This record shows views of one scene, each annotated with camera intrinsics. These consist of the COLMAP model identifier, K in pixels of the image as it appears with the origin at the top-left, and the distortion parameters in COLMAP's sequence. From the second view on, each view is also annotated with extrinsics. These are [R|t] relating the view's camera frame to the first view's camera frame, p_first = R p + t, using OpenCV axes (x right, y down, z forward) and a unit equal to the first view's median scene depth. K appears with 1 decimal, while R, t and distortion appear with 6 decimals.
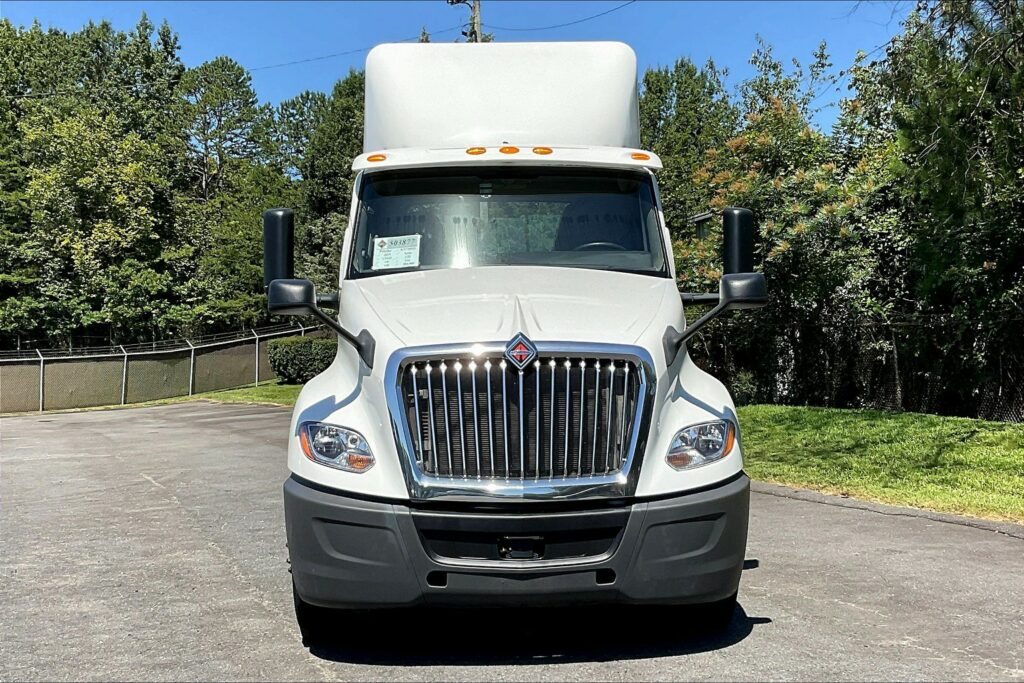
lens RADIAL K [[1460.9, 0, 483.9], [0, 1460.9, 340.3], [0, 0, 1]] dist [0.088150, 0.049739]
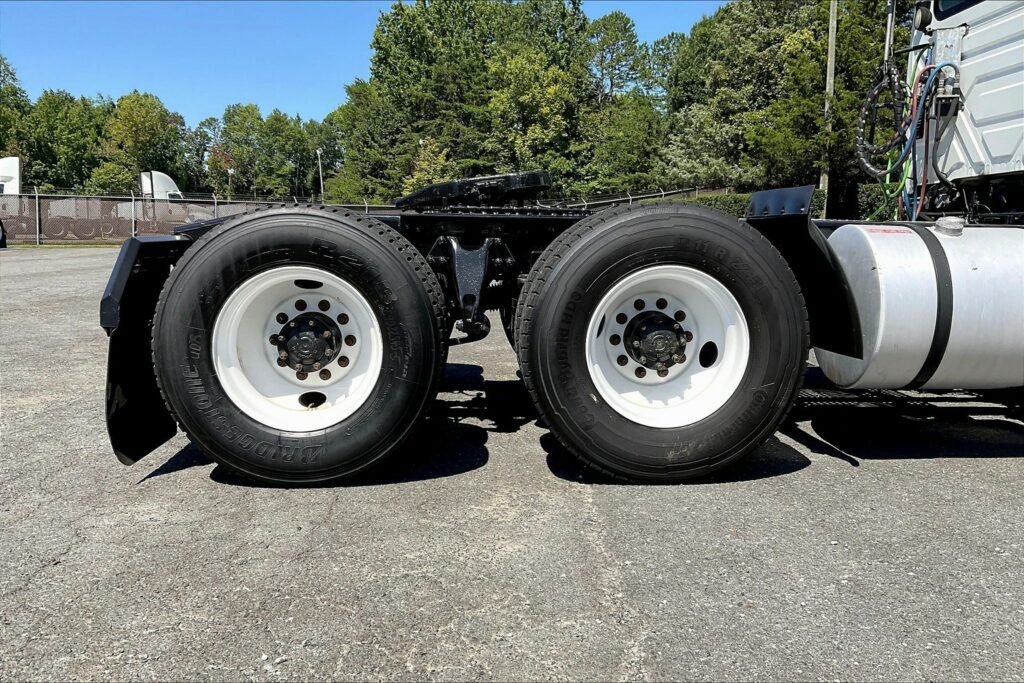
lens RADIAL K [[846.6, 0, 512.0], [0, 846.6, 341.5], [0, 0, 1]] dist [0.110699, -0.192625]
pose [[0.959351, 0.069948, -0.273409, -0.019833], [-0.028553, 0.987883, 0.152549, 0.008352], [0.280767, -0.138542, 0.949724, 0.107170]]
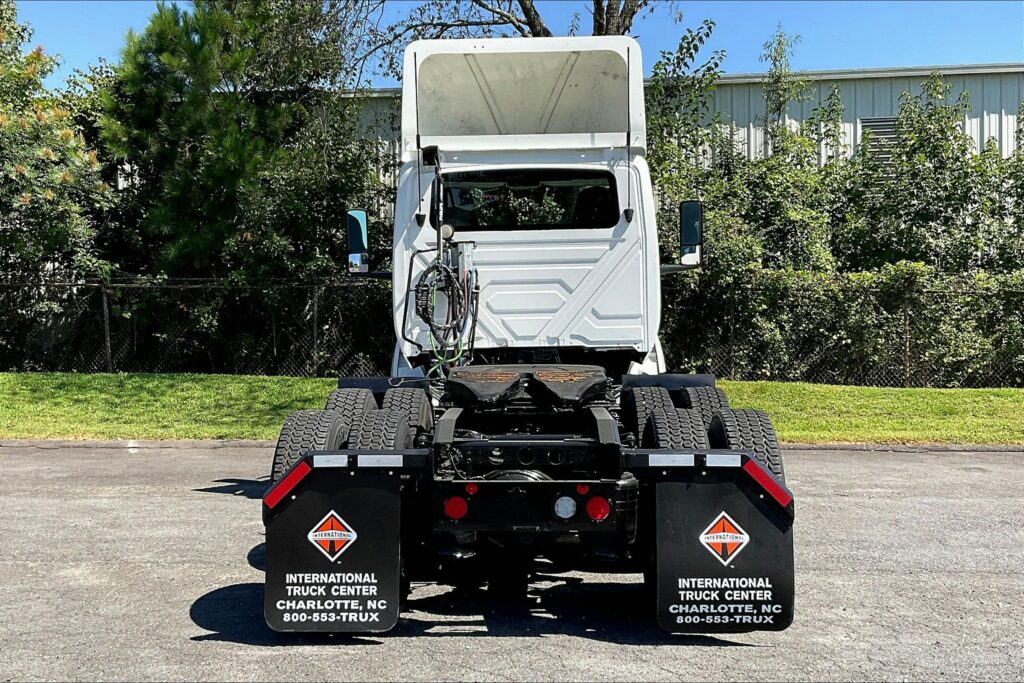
lens RADIAL K [[1227.5, 0, 512.0], [0, 1227.5, 341.5], [0, 0, 1]] dist [0.063564, 0.002386]
pose [[0.348479, -0.002070, 0.937314, -0.113039], [-0.019376, 0.999768, 0.009412, 0.003883], [-0.937116, -0.021441, 0.348358, 0.127618]]
